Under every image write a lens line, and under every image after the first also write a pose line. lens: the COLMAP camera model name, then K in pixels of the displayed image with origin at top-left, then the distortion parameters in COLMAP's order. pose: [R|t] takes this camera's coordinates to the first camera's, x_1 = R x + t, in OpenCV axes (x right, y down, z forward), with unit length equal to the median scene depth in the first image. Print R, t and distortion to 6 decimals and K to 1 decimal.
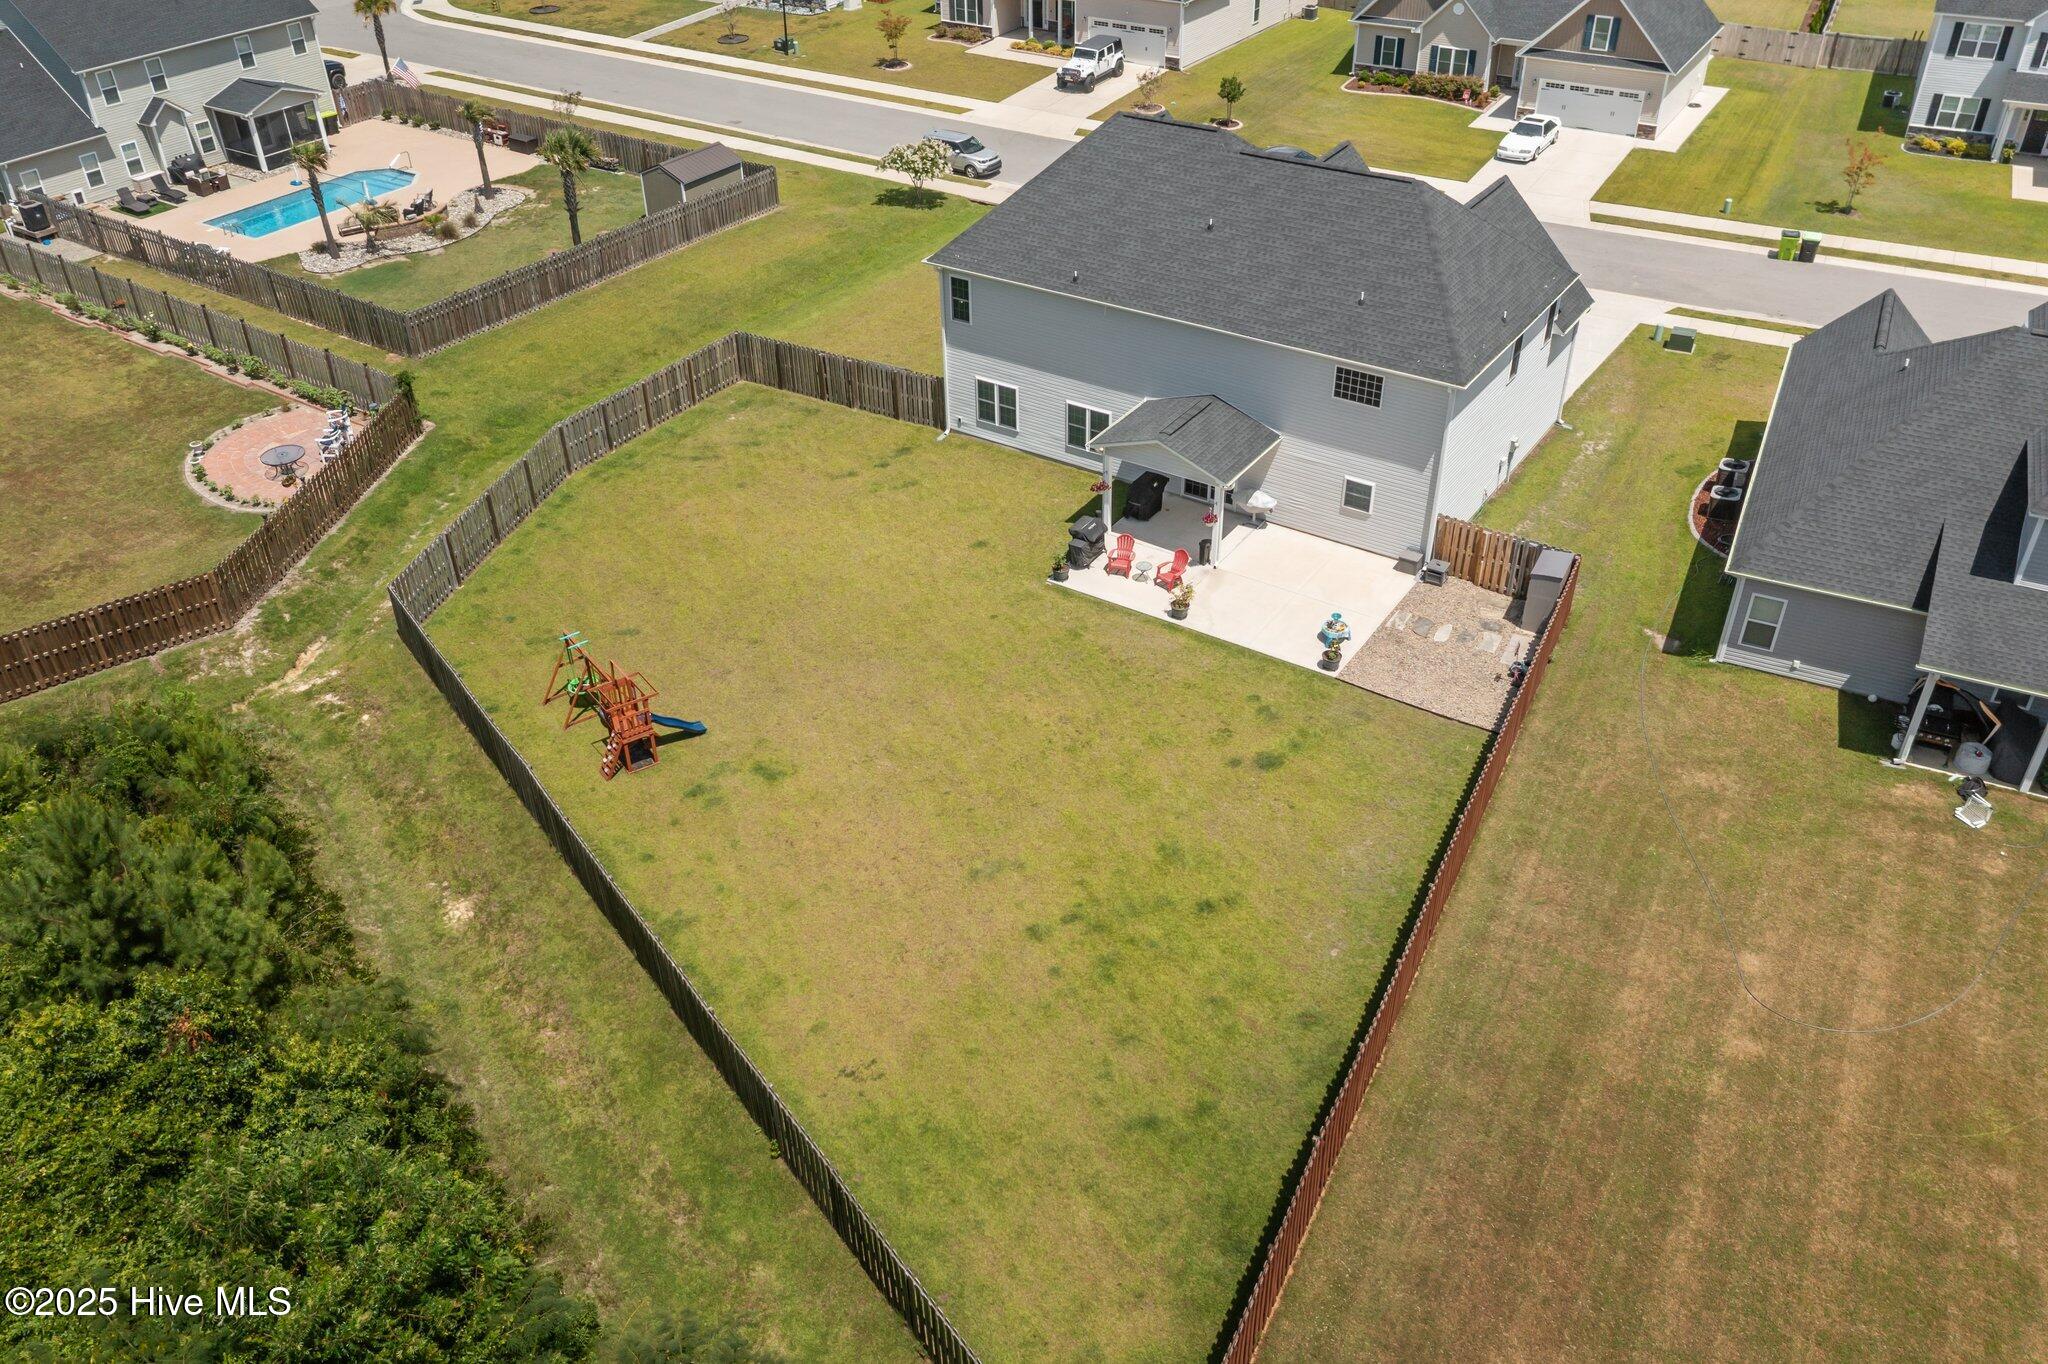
lens RADIAL K [[1610.7, 0, 1019.8], [0, 1610.7, 695.0], [0, 0, 1]] dist [-0.011269, 0.001481]
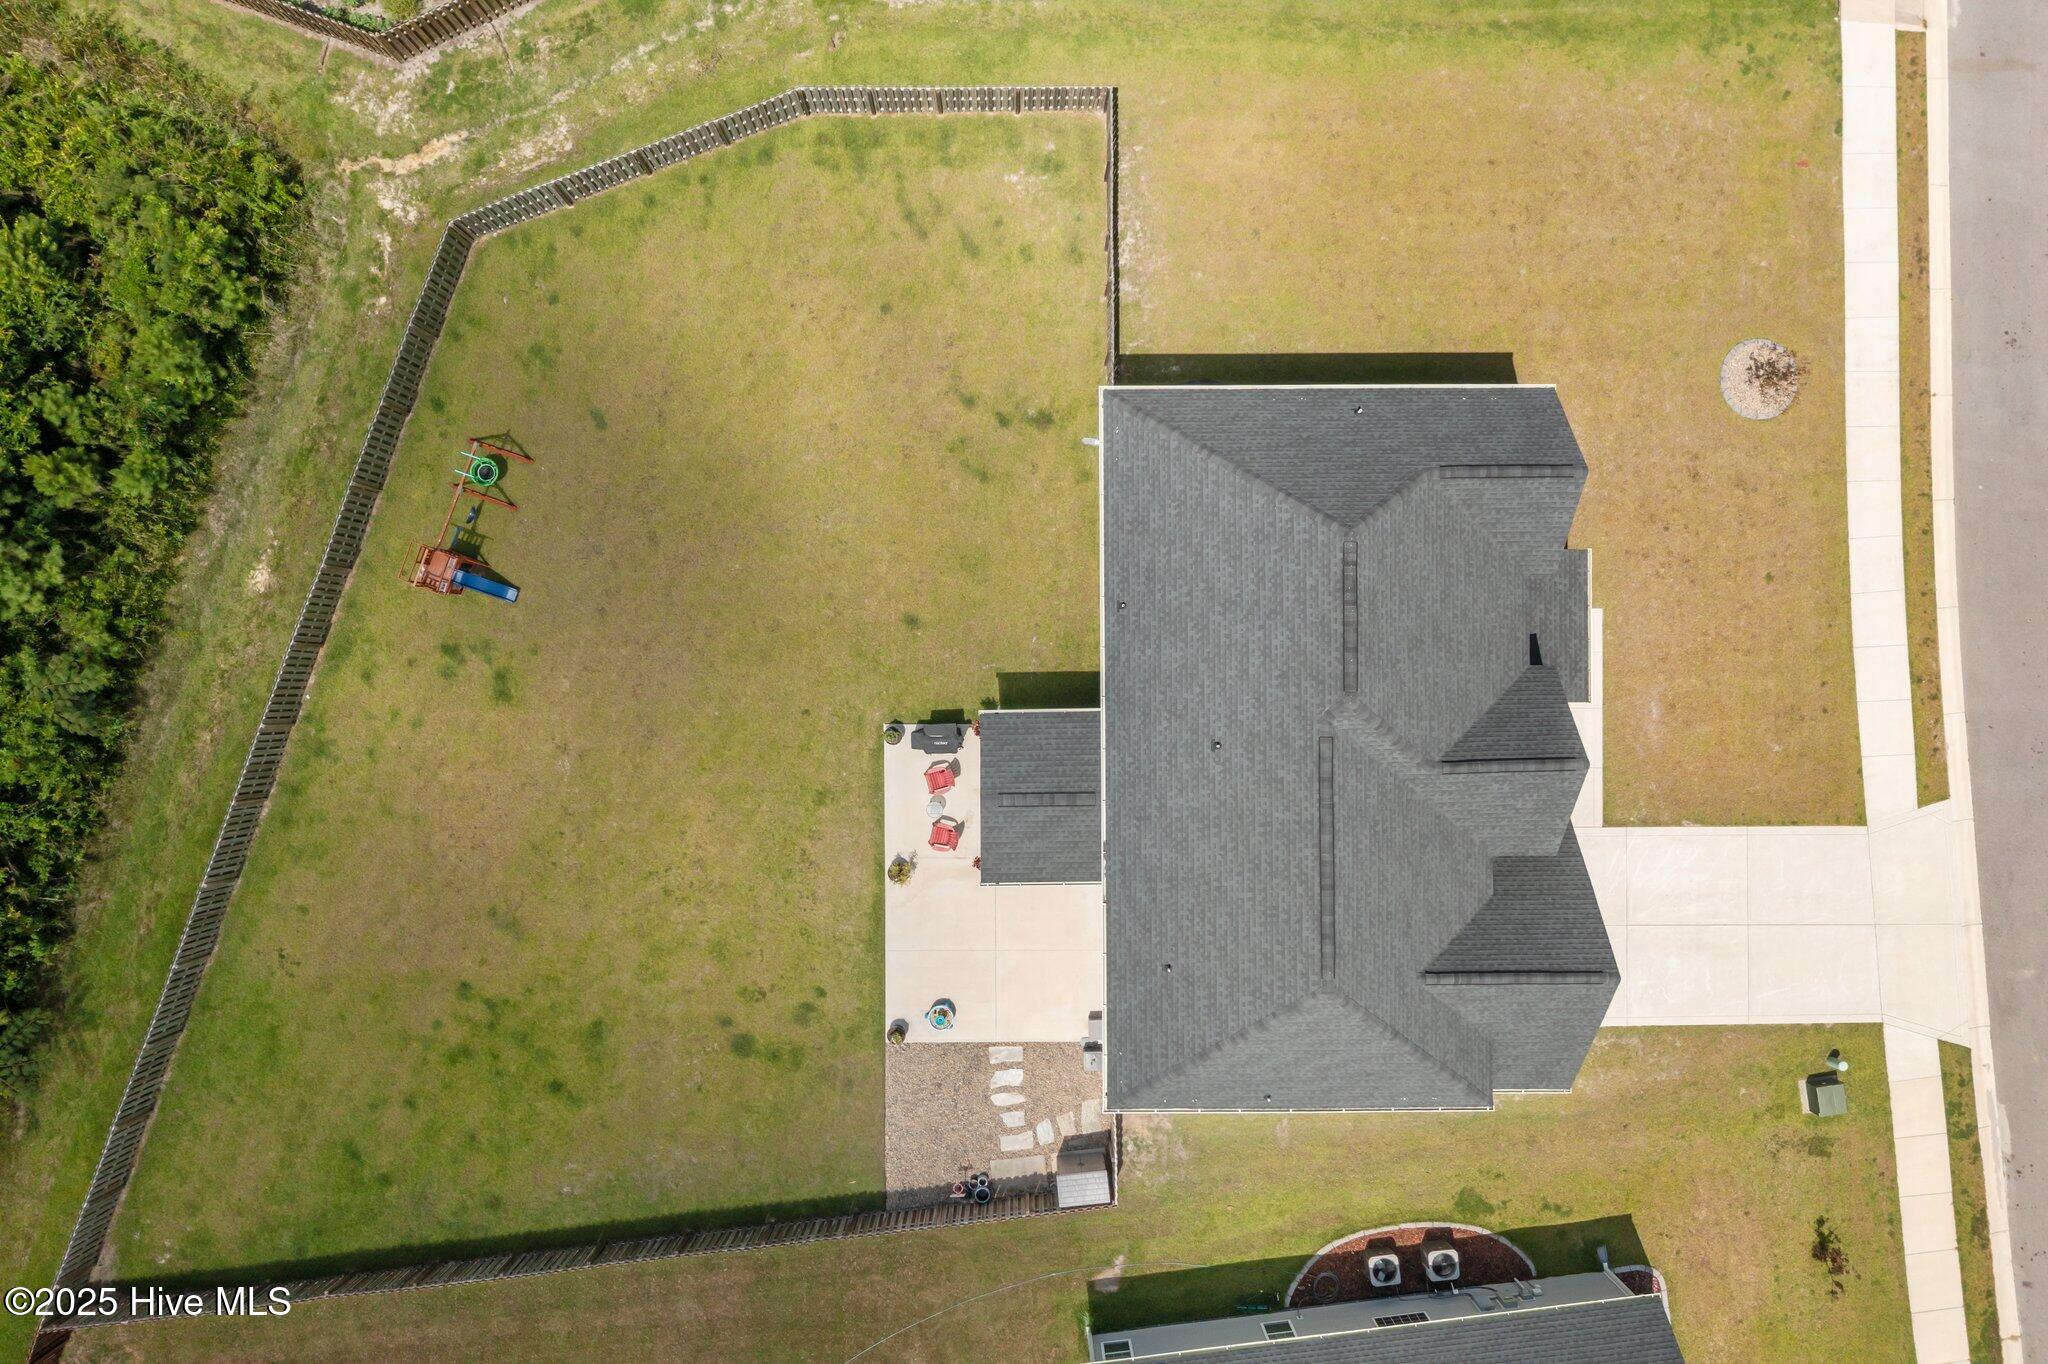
lens RADIAL K [[1661.7, 0, 1017.8], [0, 1661.7, 690.6], [0, 0, 1]] dist [-0.012075, -0.013382]
pose [[0.559987, 0.828223, 0.021467, 0.020950], [-0.490441, 0.310497, 0.814285, -0.833786], [0.667744, -0.466517, 0.580069, 0.421781]]
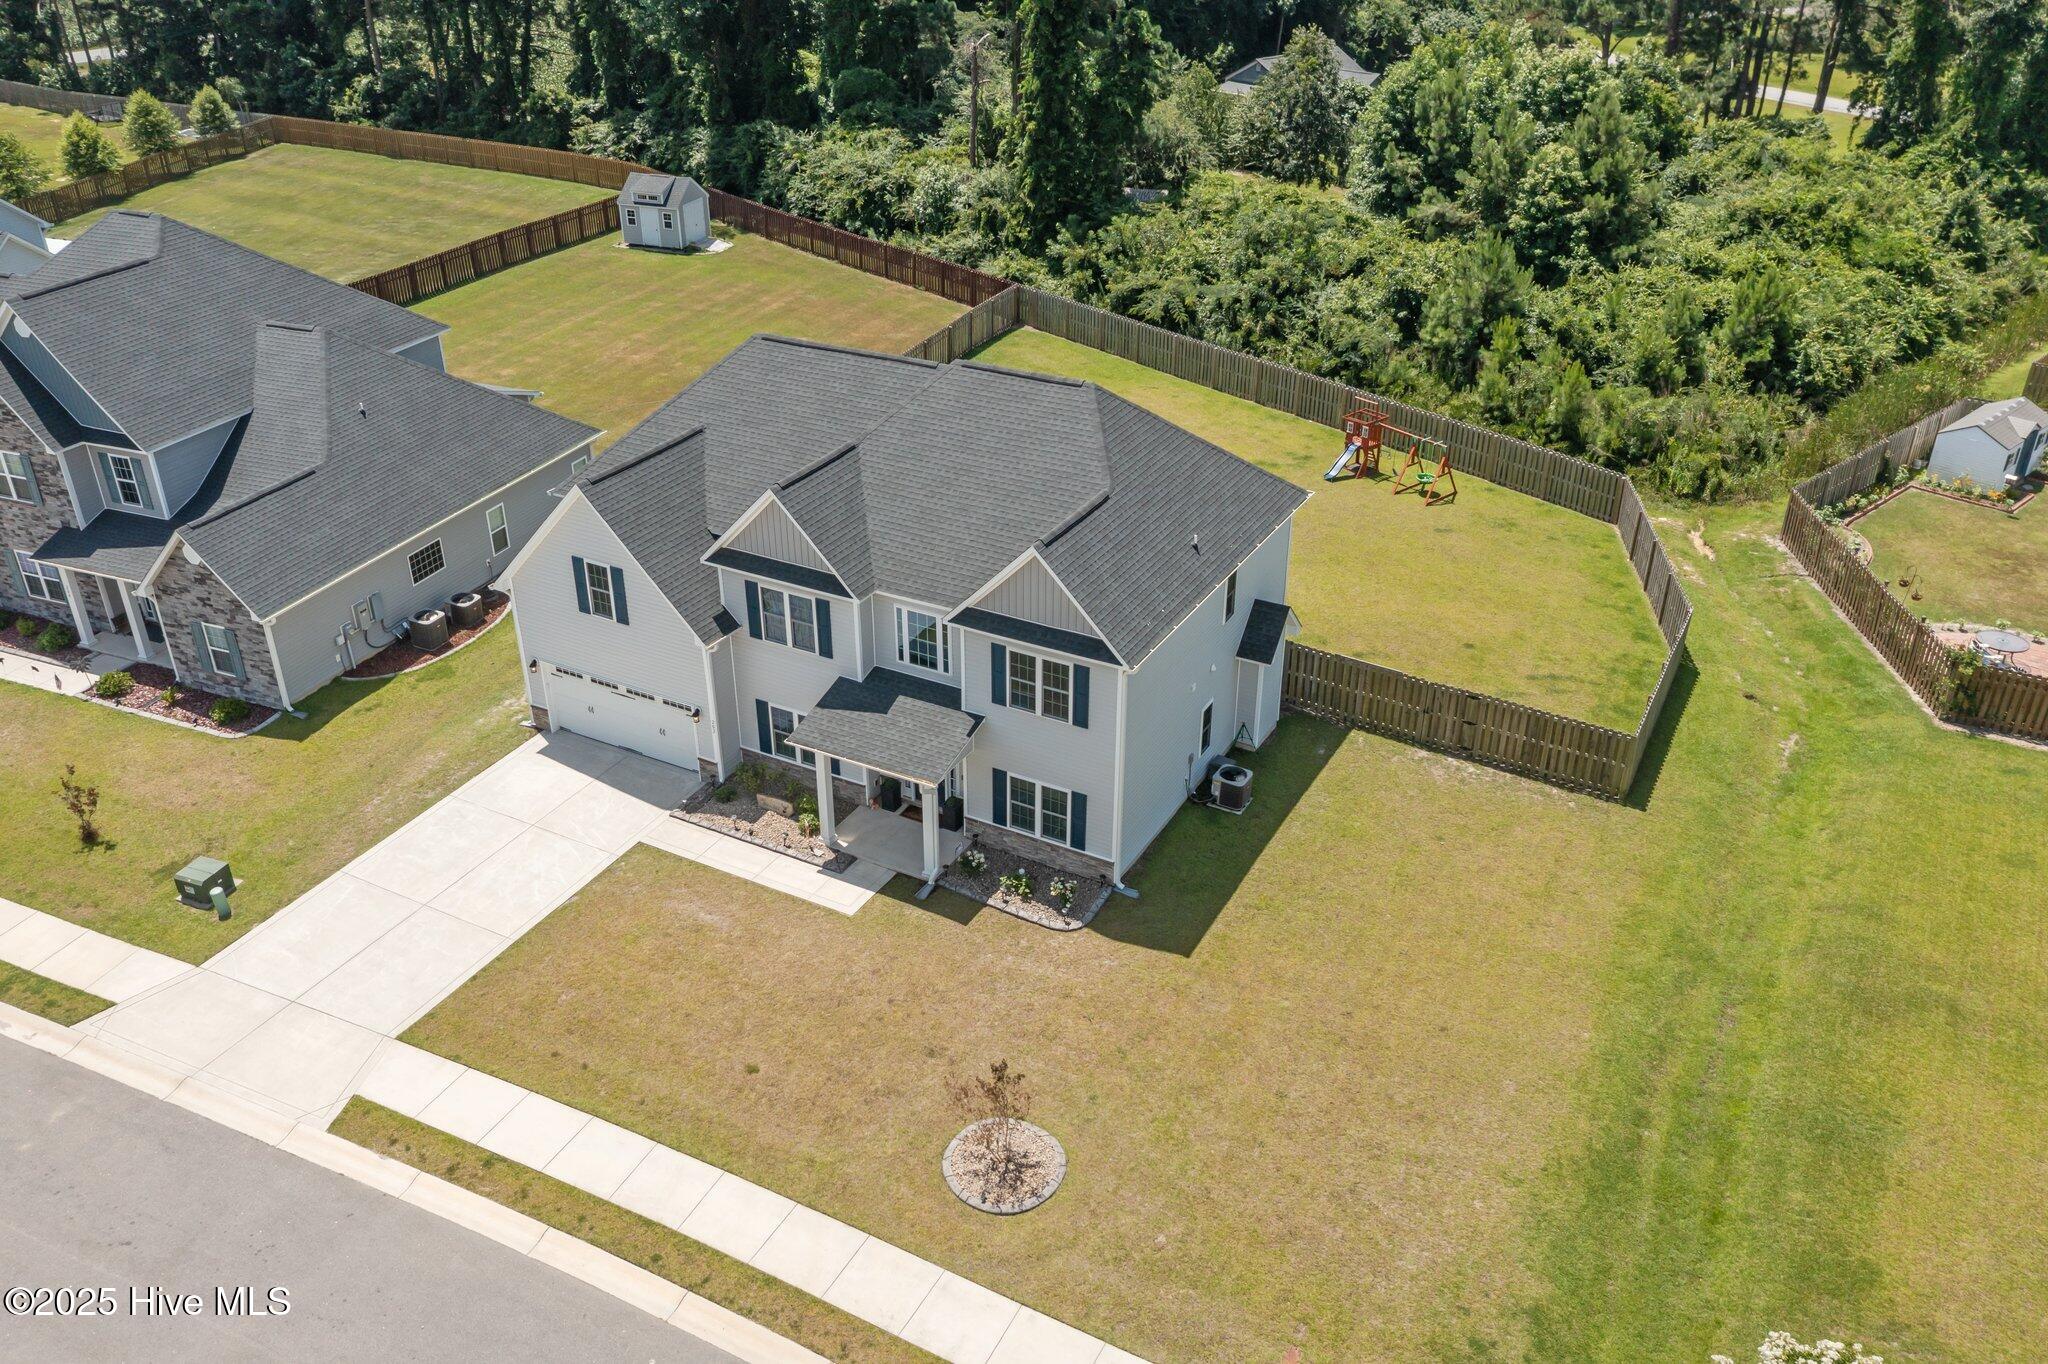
lens RADIAL K [[1605.7, 0, 1017.0], [0, 1605.7, 679.8], [0, 0, 1]] dist [-0.013039, 0.003584]
pose [[-0.995872, 0.065639, -0.062687, 0.145933], [-0.029143, 0.422835, 0.905738, -0.944604], [0.085958, 0.903826, -0.419177, 1.378304]]
